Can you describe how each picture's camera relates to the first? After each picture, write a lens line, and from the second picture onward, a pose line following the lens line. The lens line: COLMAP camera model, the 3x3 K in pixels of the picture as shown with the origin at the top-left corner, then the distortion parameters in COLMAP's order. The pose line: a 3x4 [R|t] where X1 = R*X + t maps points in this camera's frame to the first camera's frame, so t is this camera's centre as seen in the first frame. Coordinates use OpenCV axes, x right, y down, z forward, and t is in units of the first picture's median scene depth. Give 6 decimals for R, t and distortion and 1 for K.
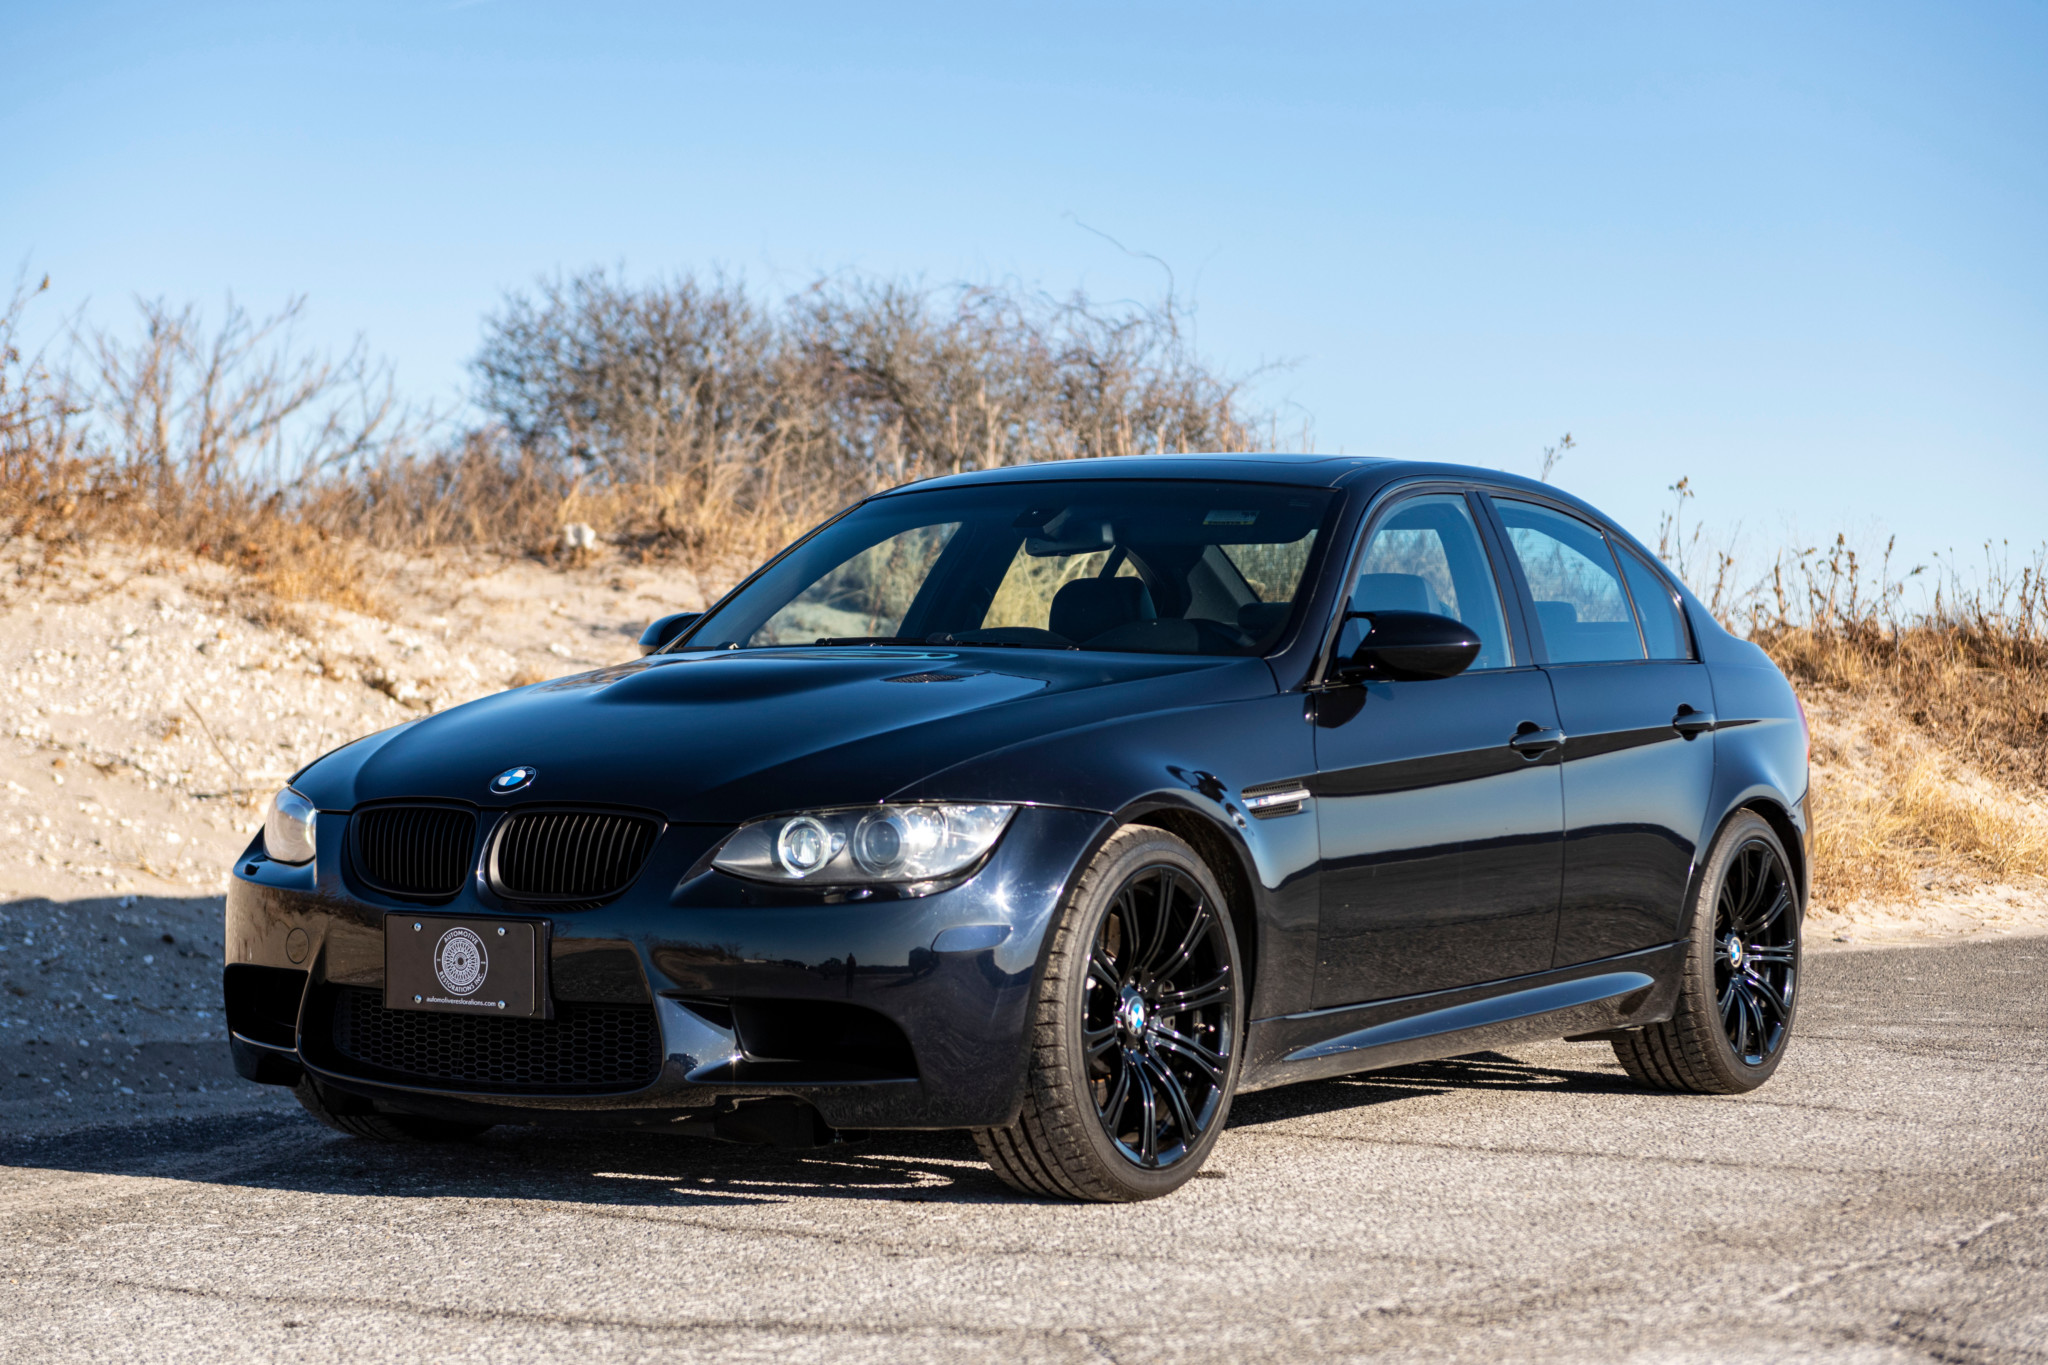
lens RADIAL K [[3959.3, 0, 1032.4], [0, 3959.3, 674.7], [0, 0, 1]] dist [-0.028171, 0.000000]
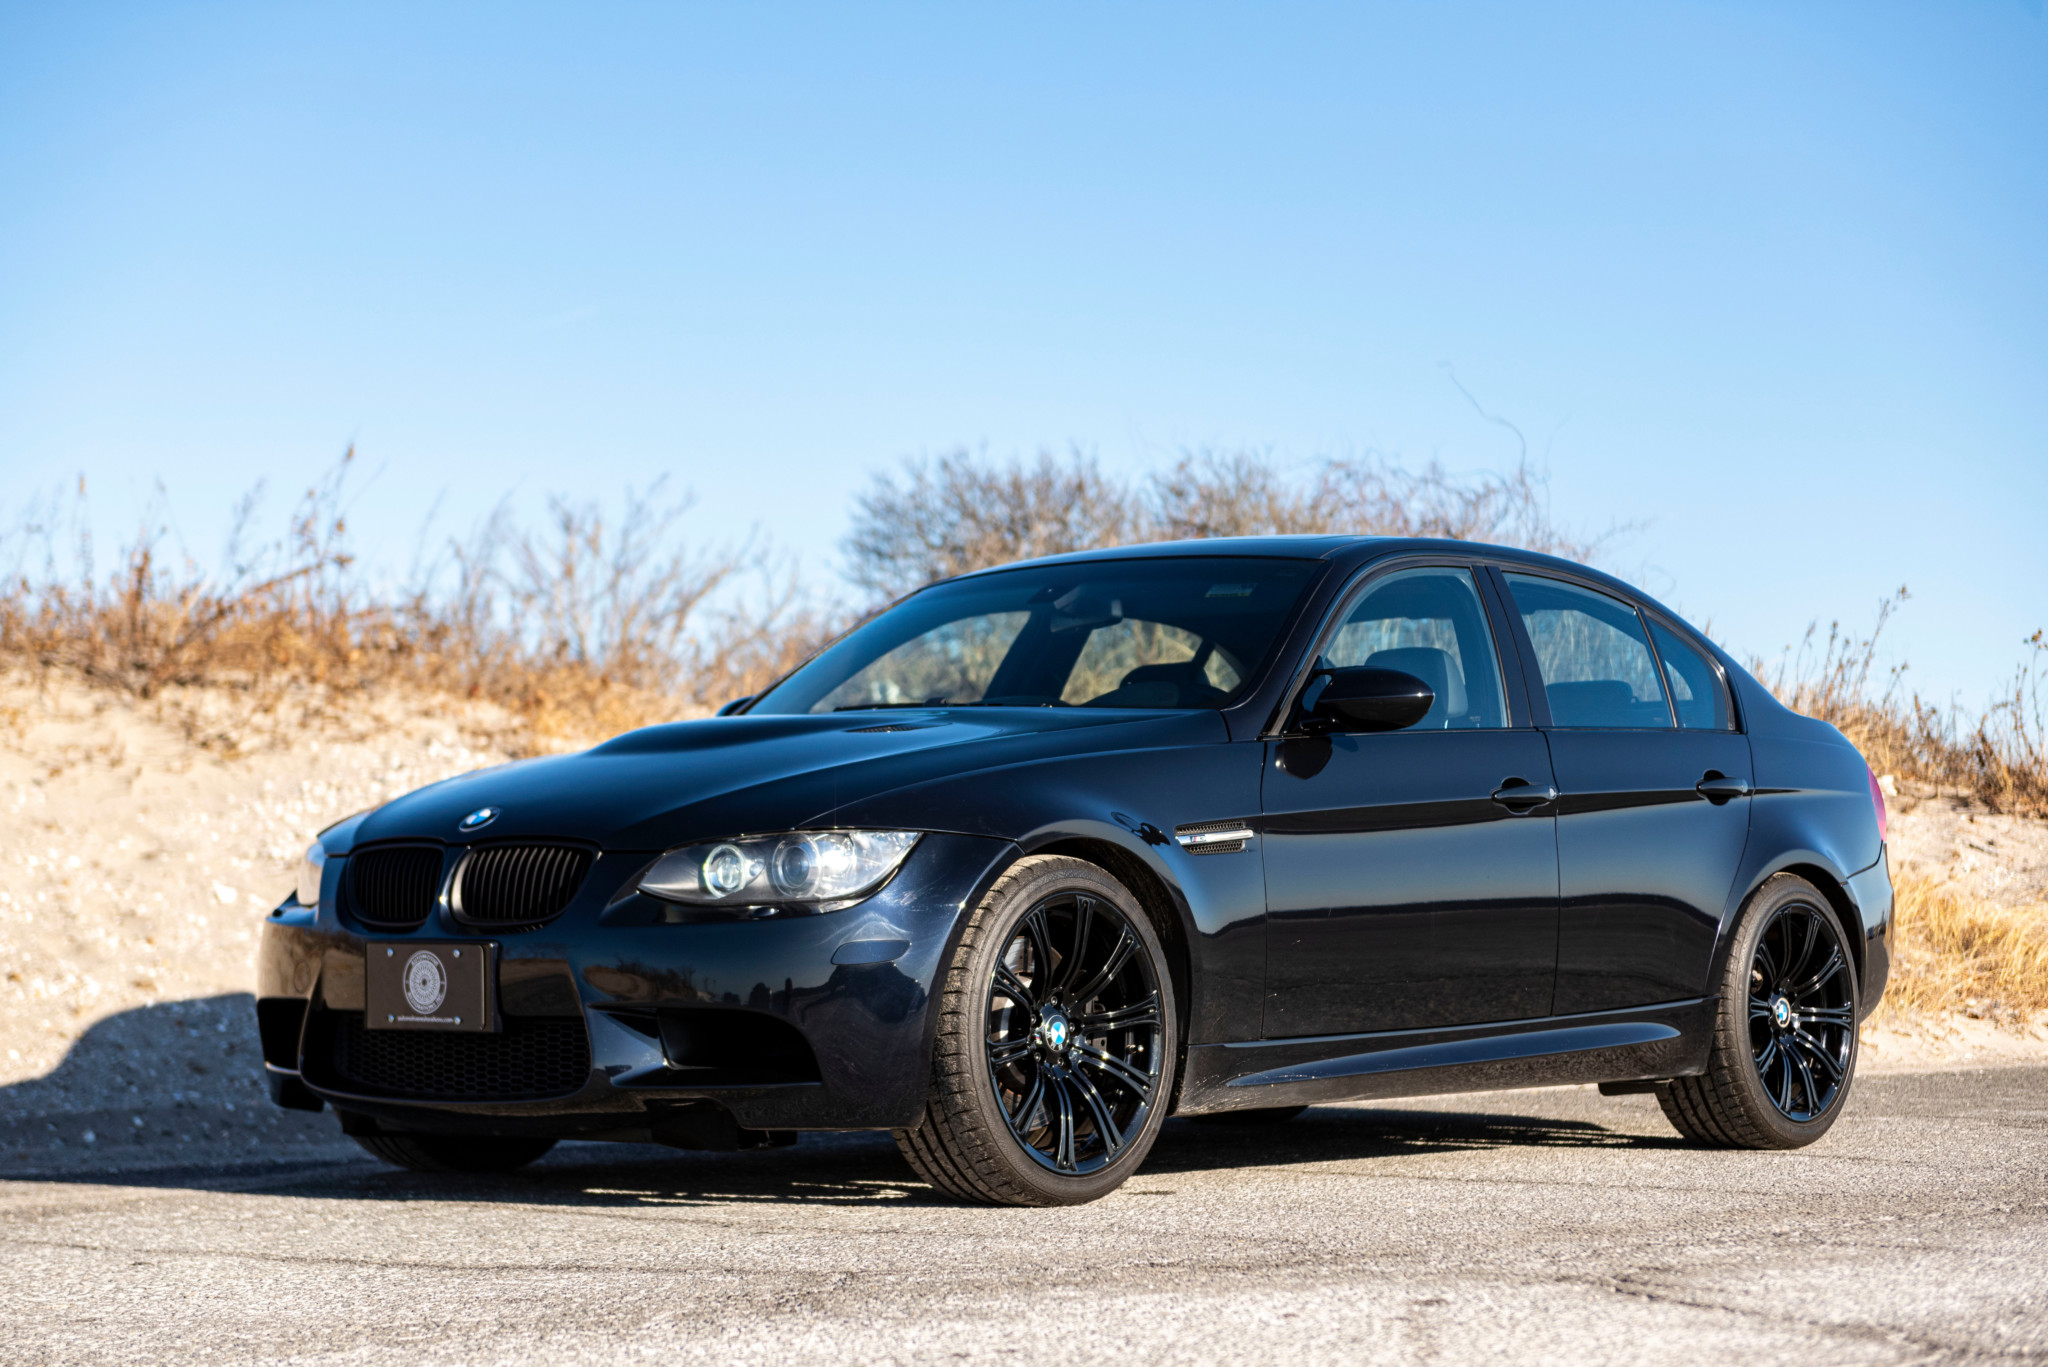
lens RADIAL K [[3877.6, 0, 1020.2], [0, 3877.6, 688.6], [0, 0, 1]] dist [-0.036325, 0.000000]
pose [[0.991592, -0.019777, -0.127885, 0.114616], [0.013639, 0.998721, -0.048696, 0.033146], [0.128685, 0.046543, 0.990593, -0.033077]]
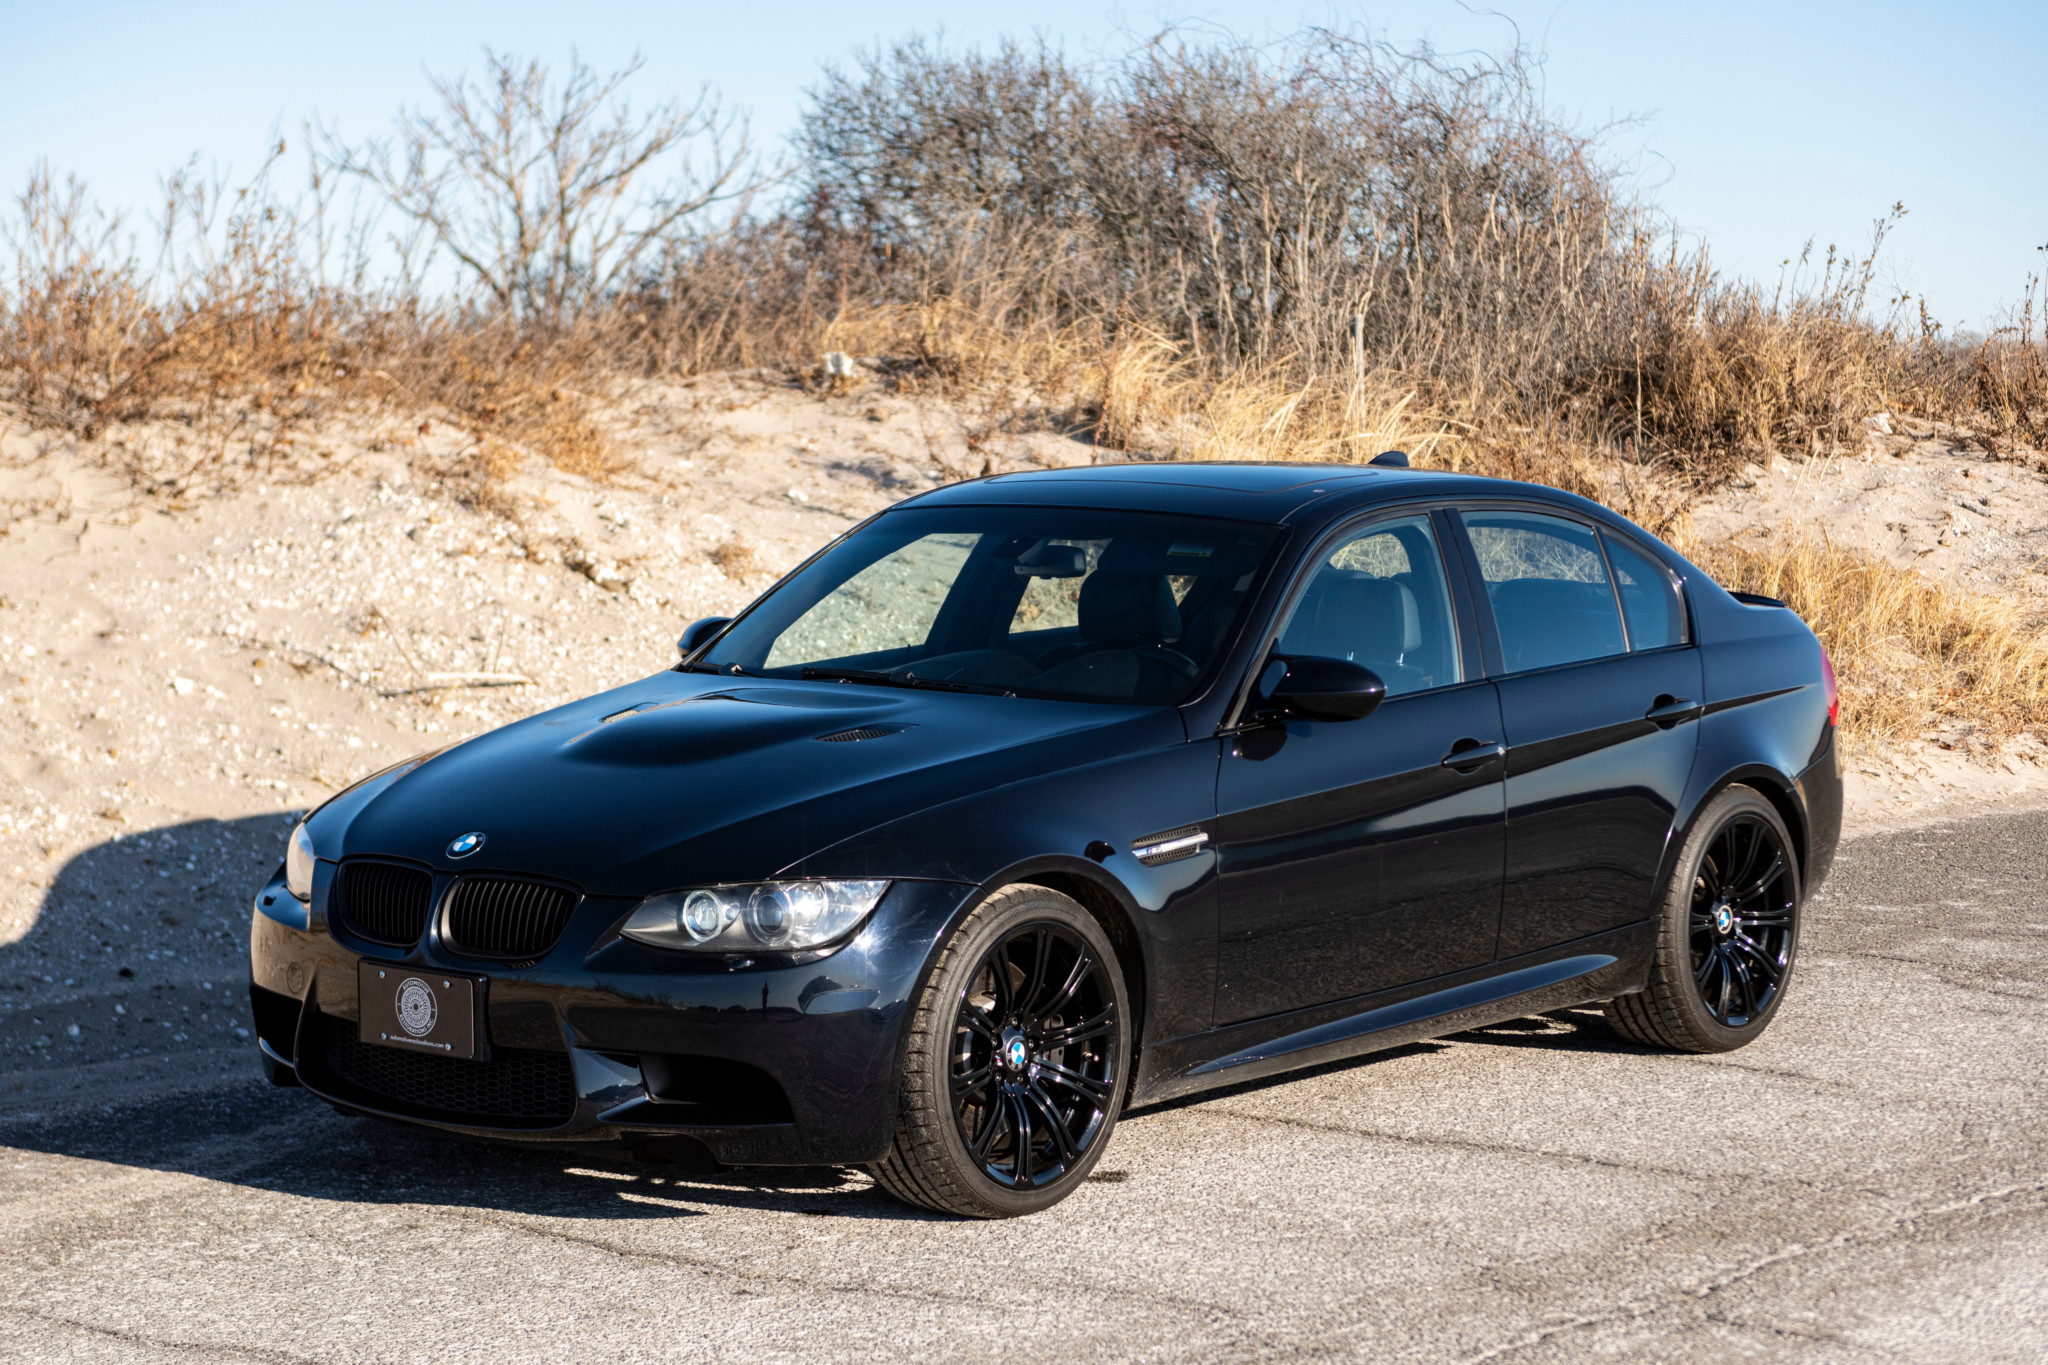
lens RADIAL K [[4129.7, 0, 975.5], [0, 4129.7, 778.0], [0, 0, 1]] dist [0.009246, 0.000000]
pose [[0.991672, 0.009912, -0.128405, 0.124077], [0.003639, 0.994479, 0.104875, -0.086716], [0.128735, -0.104469, 0.986161, -0.115231]]
